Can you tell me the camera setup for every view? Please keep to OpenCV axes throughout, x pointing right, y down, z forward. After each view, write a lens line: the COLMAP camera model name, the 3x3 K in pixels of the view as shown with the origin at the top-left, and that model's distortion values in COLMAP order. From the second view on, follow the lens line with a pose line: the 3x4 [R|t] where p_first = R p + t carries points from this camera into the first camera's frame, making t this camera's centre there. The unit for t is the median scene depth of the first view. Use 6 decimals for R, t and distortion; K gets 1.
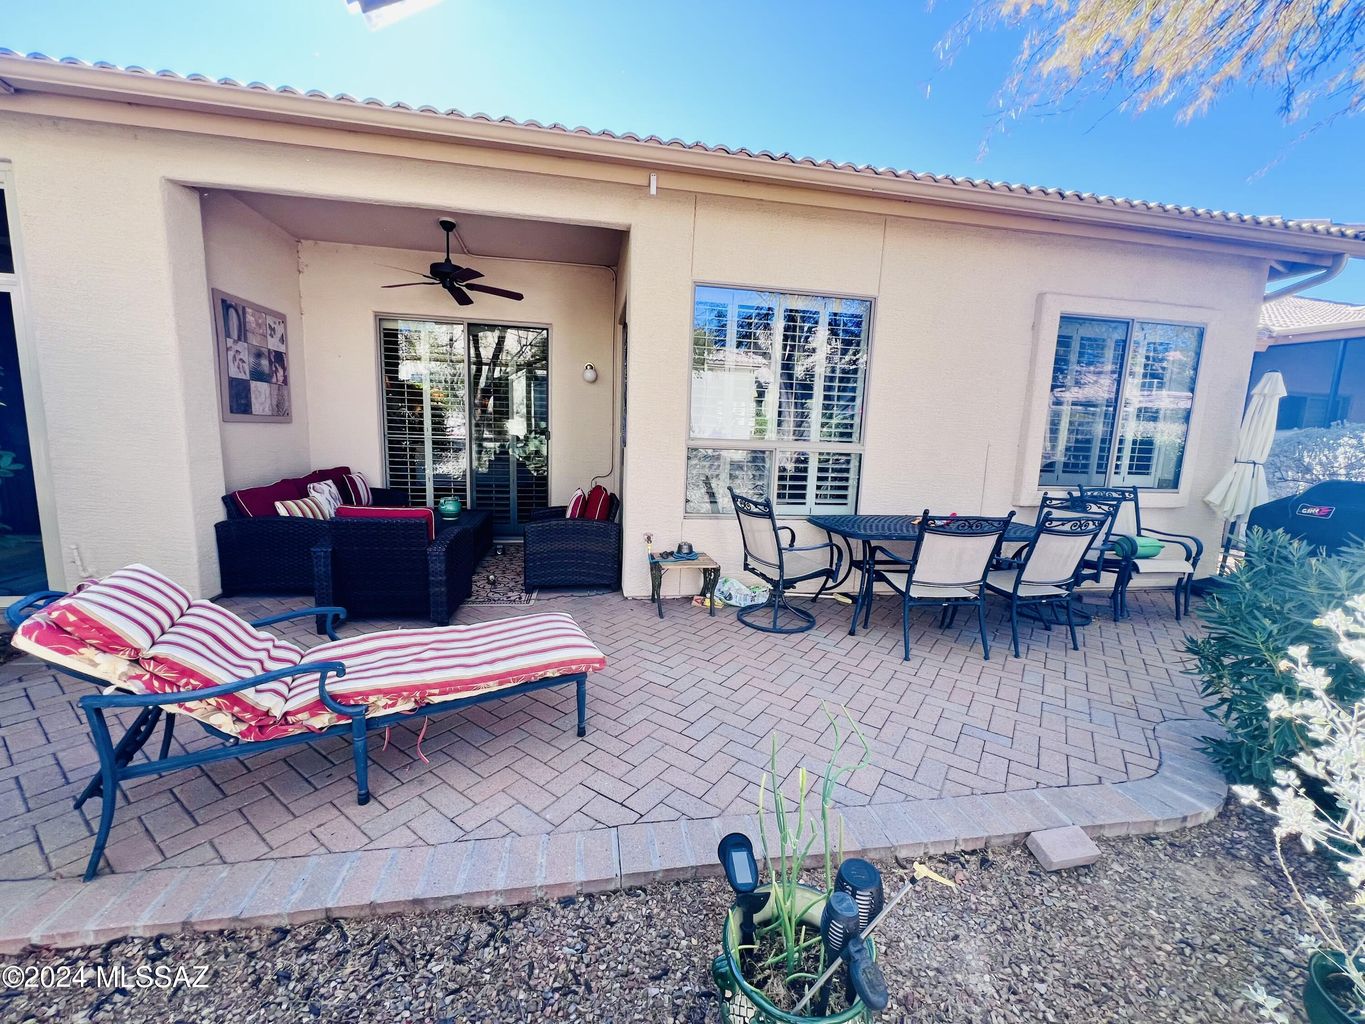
lens RADIAL K [[544.1, 0, 681.8], [0, 544.1, 513.1], [0, 0, 1]] dist [-0.002312, 0.000588]
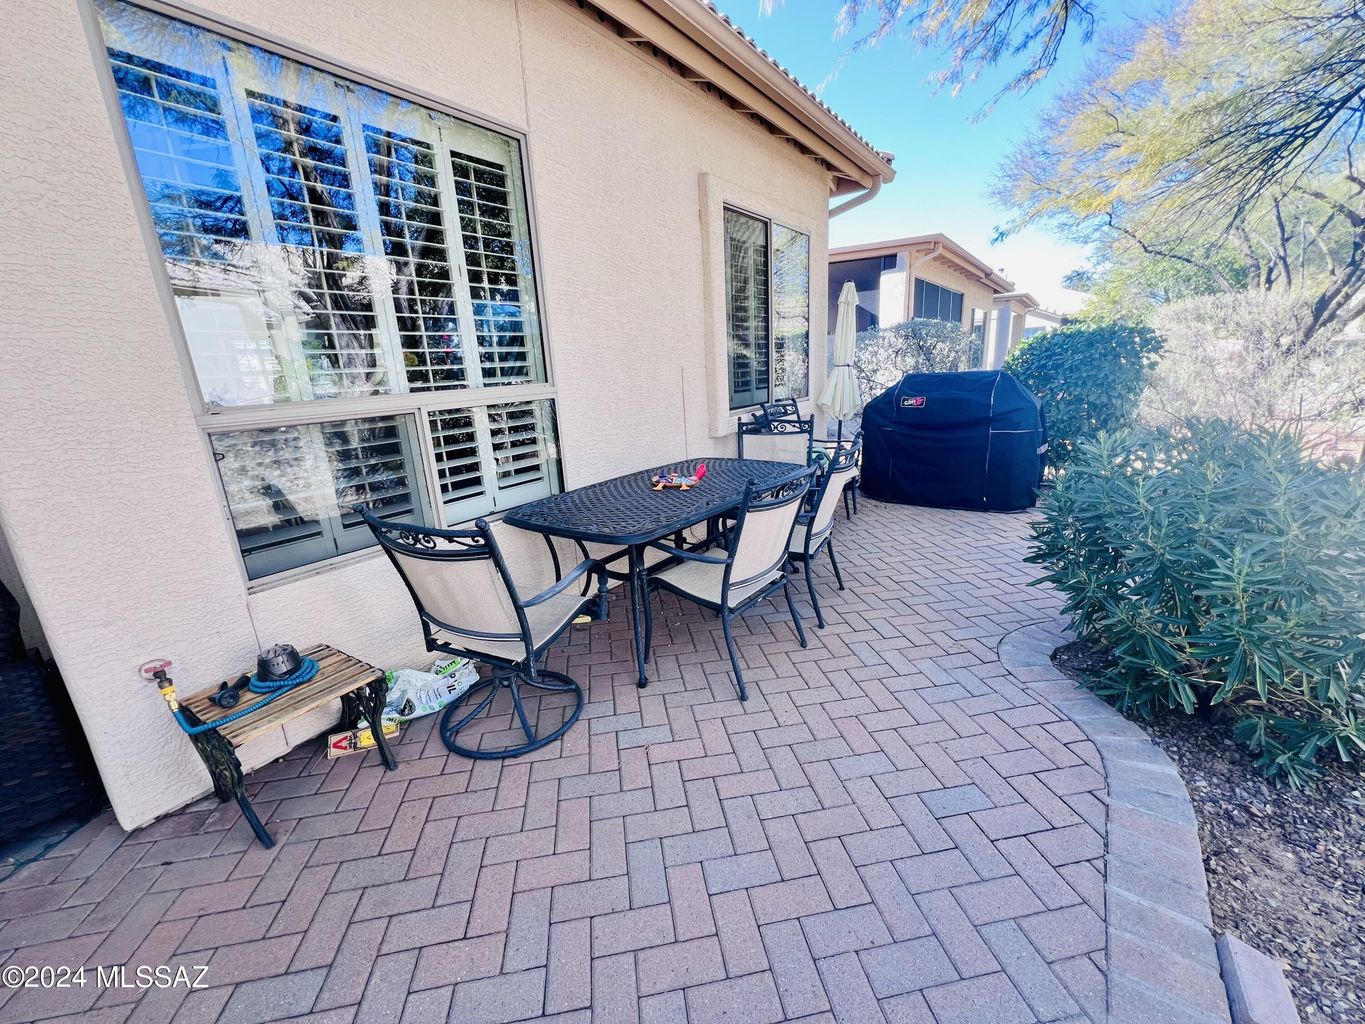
lens RADIAL K [[544.1, 0, 683.5], [0, 544.1, 512.3], [0, 0, 1]] dist [-0.002312, 0.000588]
pose [[0.708488, -0.255975, 0.657663, -0.019474], [0.180587, 0.966632, 0.181688, -0.070605], [-0.682226, -0.009958, 0.731073, 0.437585]]
